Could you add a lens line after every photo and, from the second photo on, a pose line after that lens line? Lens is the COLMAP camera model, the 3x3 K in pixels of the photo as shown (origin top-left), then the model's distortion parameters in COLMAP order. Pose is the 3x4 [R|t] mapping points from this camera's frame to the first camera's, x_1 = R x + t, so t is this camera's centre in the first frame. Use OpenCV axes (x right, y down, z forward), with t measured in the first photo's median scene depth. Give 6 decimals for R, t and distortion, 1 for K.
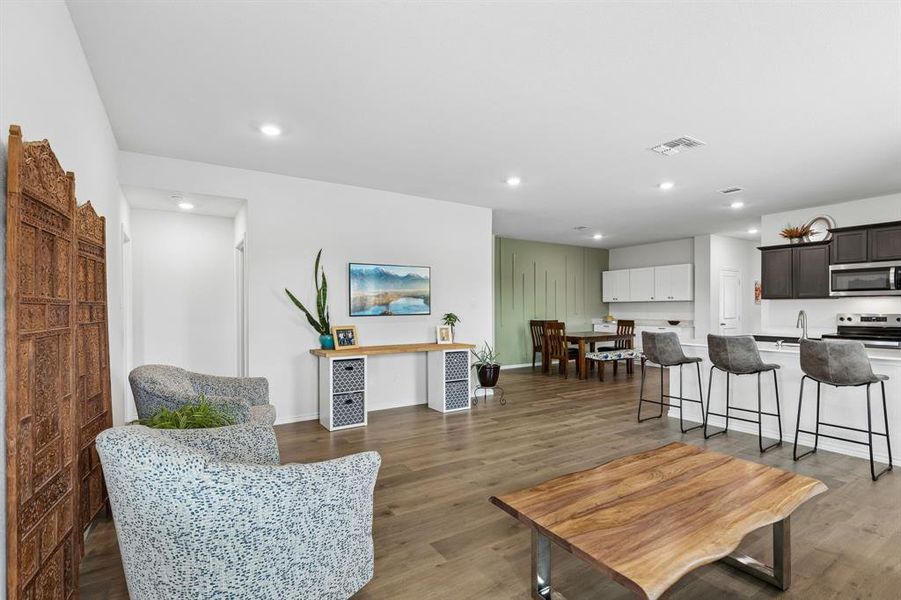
lens RADIAL K [[425.3, 0, 452.0], [0, 425.3, 306.1], [0, 0, 1]] dist [-0.004846, -0.000158]
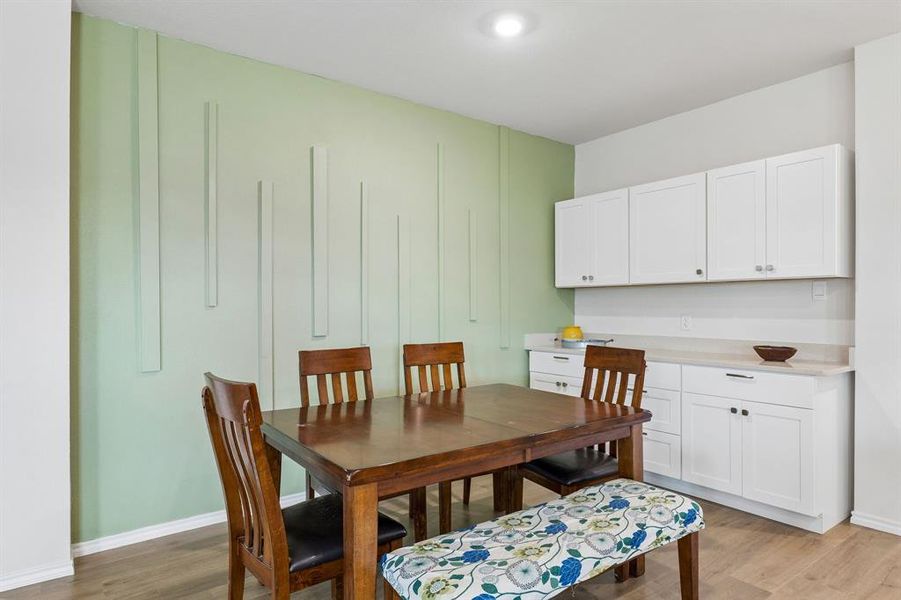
lens RADIAL K [[534.9, 0, 457.0], [0, 534.9, 304.5], [0, 0, 1]] dist [0.004133, 0.000126]
pose [[0.996626, -0.002577, 0.082041, 0.393298], [0.002291, 0.999991, 0.003586, 0.005598], [-0.082049, -0.003386, 0.996623, 0.934432]]
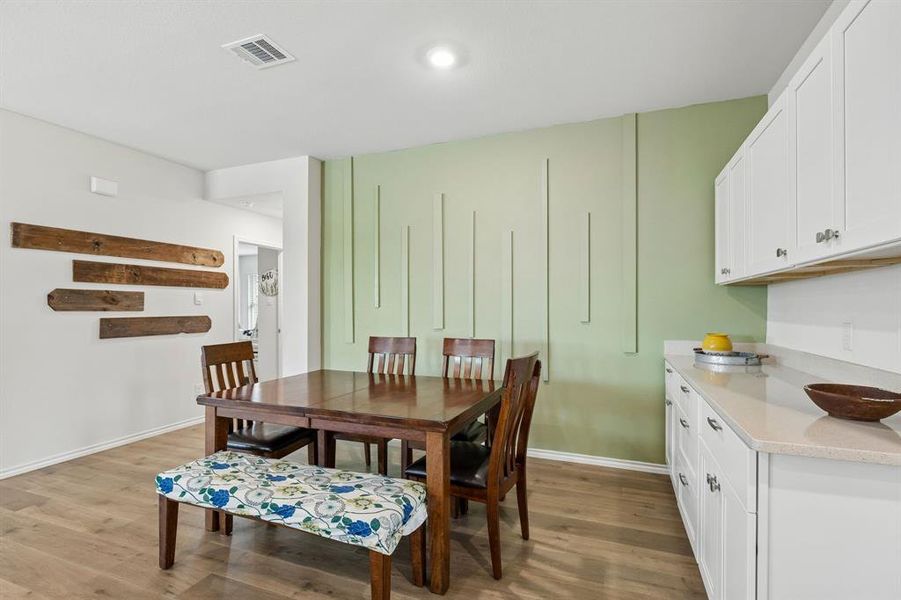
lens RADIAL K [[422.7, 0, 449.5], [0, 422.7, 305.3], [0, 0, 1]] dist [0.001200, 0.000094]
pose [[0.592798, -0.003983, -0.805341, 0.802924], [0.004870, 0.999987, -0.001361, 0.006713], [0.805337, -0.003115, 0.592810, 1.150008]]
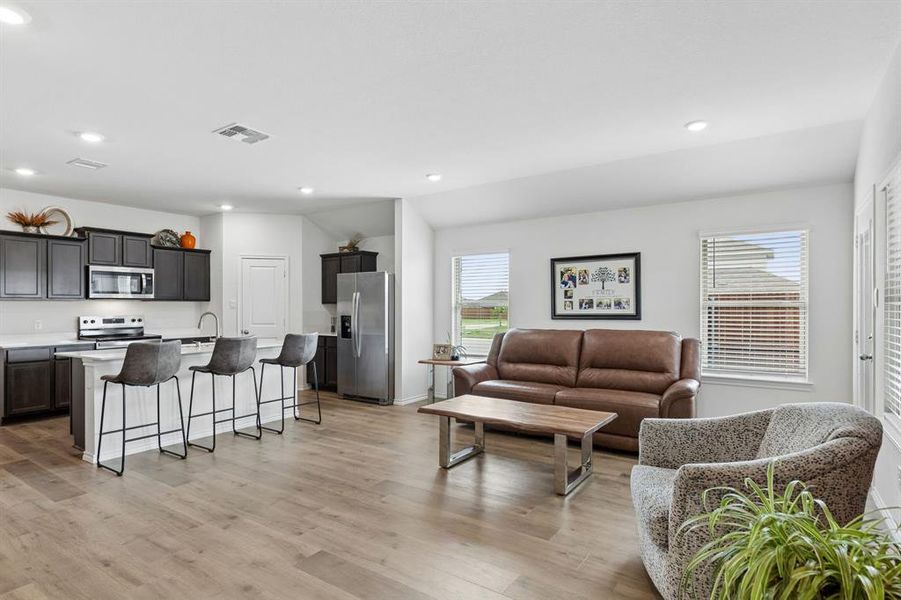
lens RADIAL K [[472.1, 0, 459.3], [0, 472.1, 306.2], [0, 0, 1]] dist [0.001898, 0.000050]
pose [[-0.405771, 0.000006, 0.913975, -0.374368], [0.002752, 0.999995, 0.001215, -0.003471], [-0.913971, 0.003008, -0.405769, 0.609617]]
